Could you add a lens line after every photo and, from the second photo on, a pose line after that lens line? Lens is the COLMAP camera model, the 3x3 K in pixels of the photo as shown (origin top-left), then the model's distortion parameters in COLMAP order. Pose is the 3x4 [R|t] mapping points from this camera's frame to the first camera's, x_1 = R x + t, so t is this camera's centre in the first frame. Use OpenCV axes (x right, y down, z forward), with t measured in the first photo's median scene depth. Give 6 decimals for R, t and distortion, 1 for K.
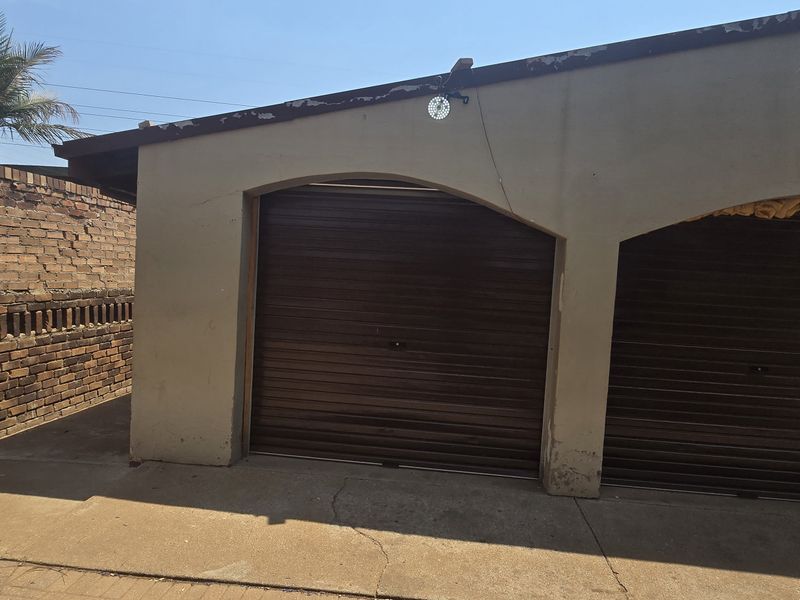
lens RADIAL K [[531.6, 0, 408.3], [0, 531.6, 300.5], [0, 0, 1]] dist [0.002295, -0.000866]
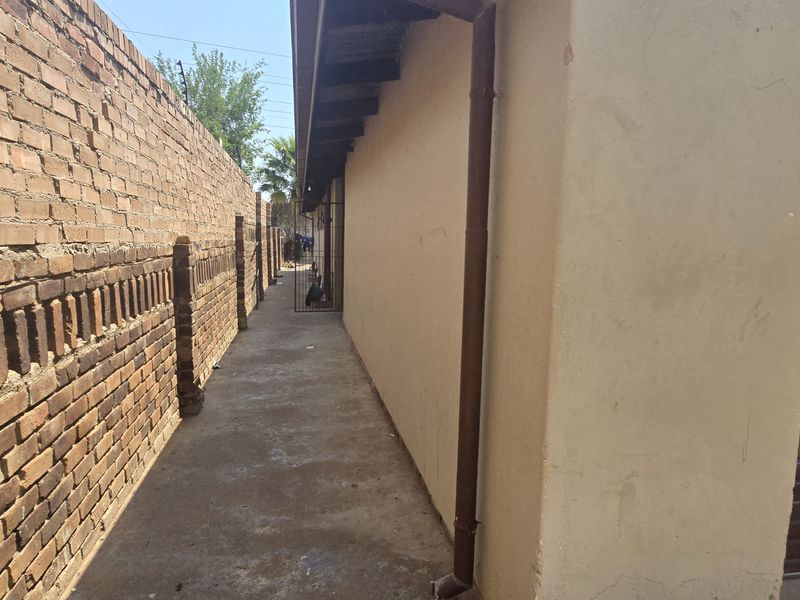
lens RADIAL K [[531.6, 0, 408.3], [0, 531.6, 300.5], [0, 0, 1]] dist [0.002295, -0.000866]
pose [[0.959471, -0.063590, 0.274541, -0.551436], [0.041943, 0.995581, 0.084015, -0.001870], [-0.278670, -0.069094, 0.957898, 0.552022]]
